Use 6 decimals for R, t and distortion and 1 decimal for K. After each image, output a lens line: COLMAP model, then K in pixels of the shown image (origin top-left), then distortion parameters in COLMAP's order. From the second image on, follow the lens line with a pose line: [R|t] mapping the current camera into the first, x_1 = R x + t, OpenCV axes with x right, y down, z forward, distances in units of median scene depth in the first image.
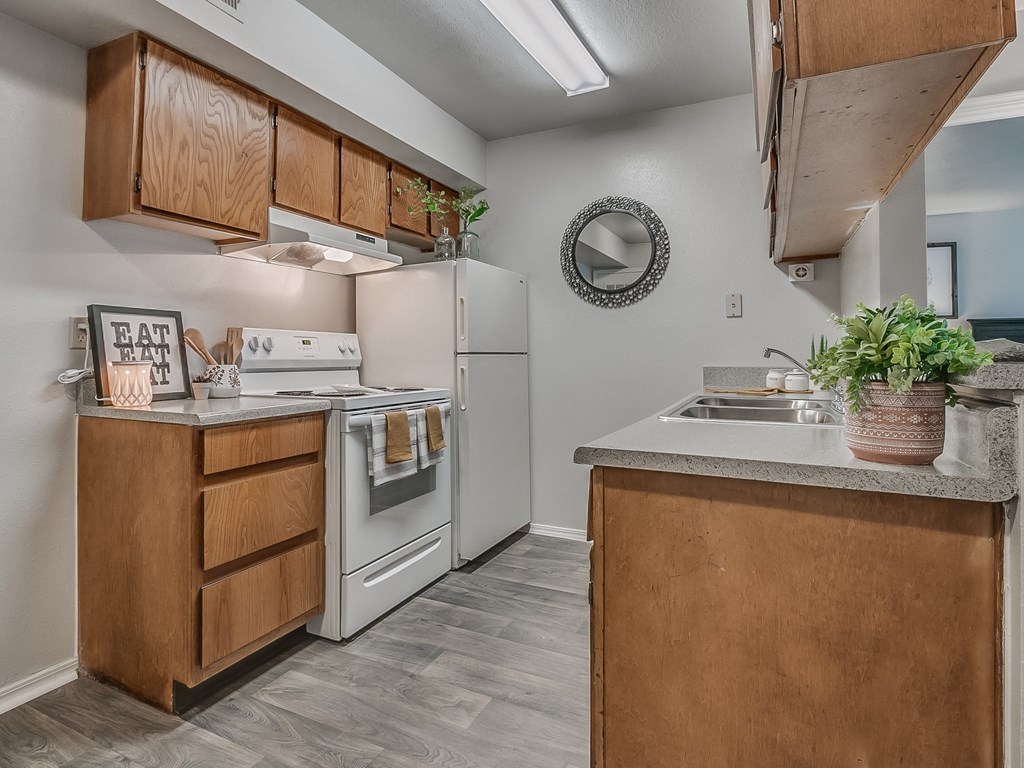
lens RADIAL K [[544.3, 0, 529.2], [0, 544.3, 348.6], [0, 0, 1]] dist [-0.018889, 0.000506]
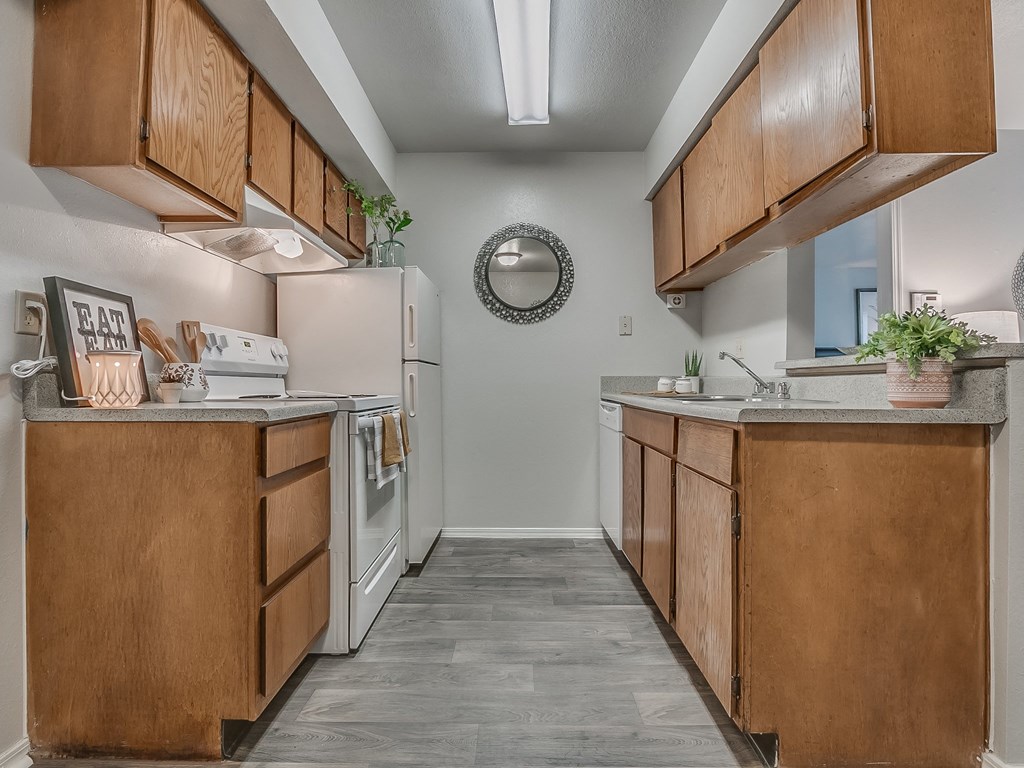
lens RADIAL K [[520.9, 0, 523.8], [0, 520.9, 383.8], [0, 0, 1]] dist [-0.021158, 0.001515]
pose [[0.912089, -0.002031, 0.409988, -0.431817], [-0.003234, 0.999921, 0.012149, 0.052560], [-0.409980, -0.012407, 0.912010, 0.045337]]
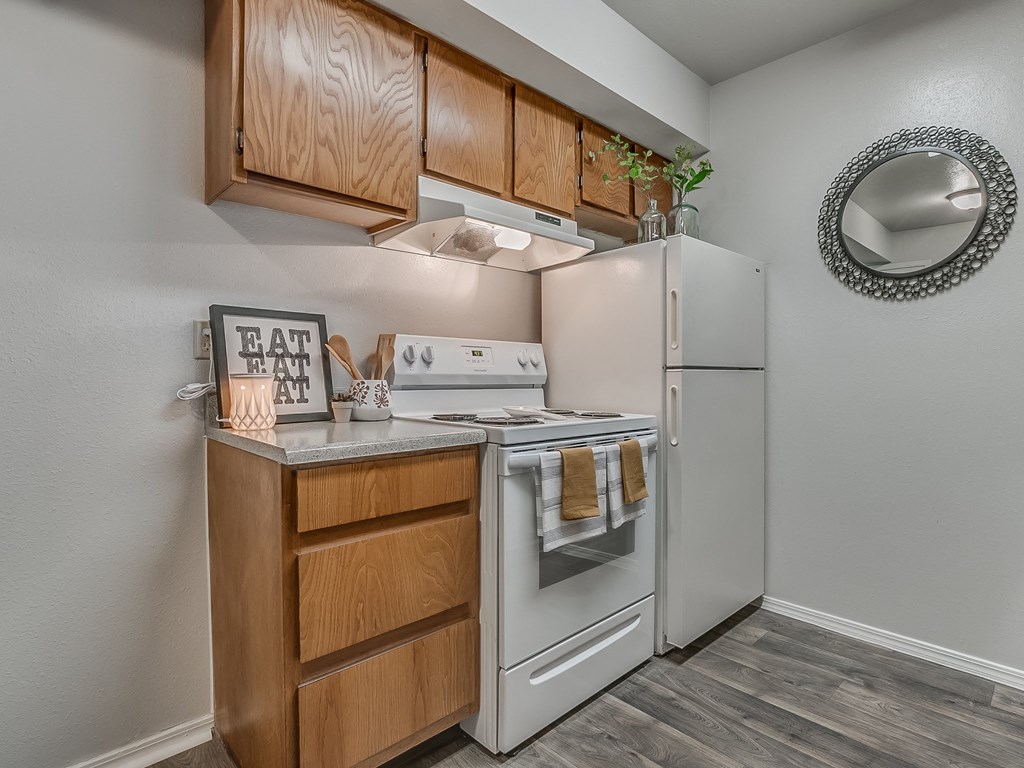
lens RADIAL K [[538.6, 0, 545.2], [0, 538.6, 392.4], [0, 0, 1]] dist [-0.027429, 0.007620]
pose [[0.935302, 0.017259, -0.353430, -0.038761], [-0.000893, 0.998922, 0.046416, 0.011954], [0.353850, -0.043097, 0.934309, 0.355083]]
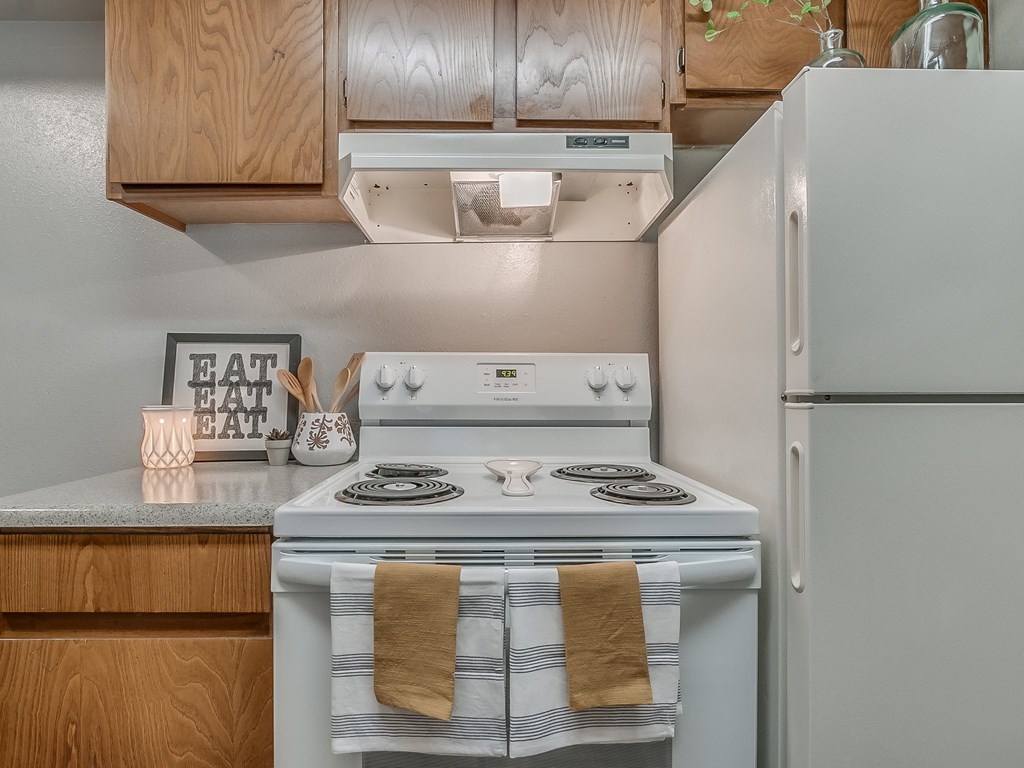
lens RADIAL K [[547.4, 0, 501.5], [0, 547.4, 388.0], [0, 0, 1]] dist [-0.015533, 0.001247]
pose [[0.412952, 0.001441, -0.910751, 0.108409], [0.011573, 0.999910, 0.006829, -0.000617], [0.910679, -0.013360, 0.412898, 0.965254]]
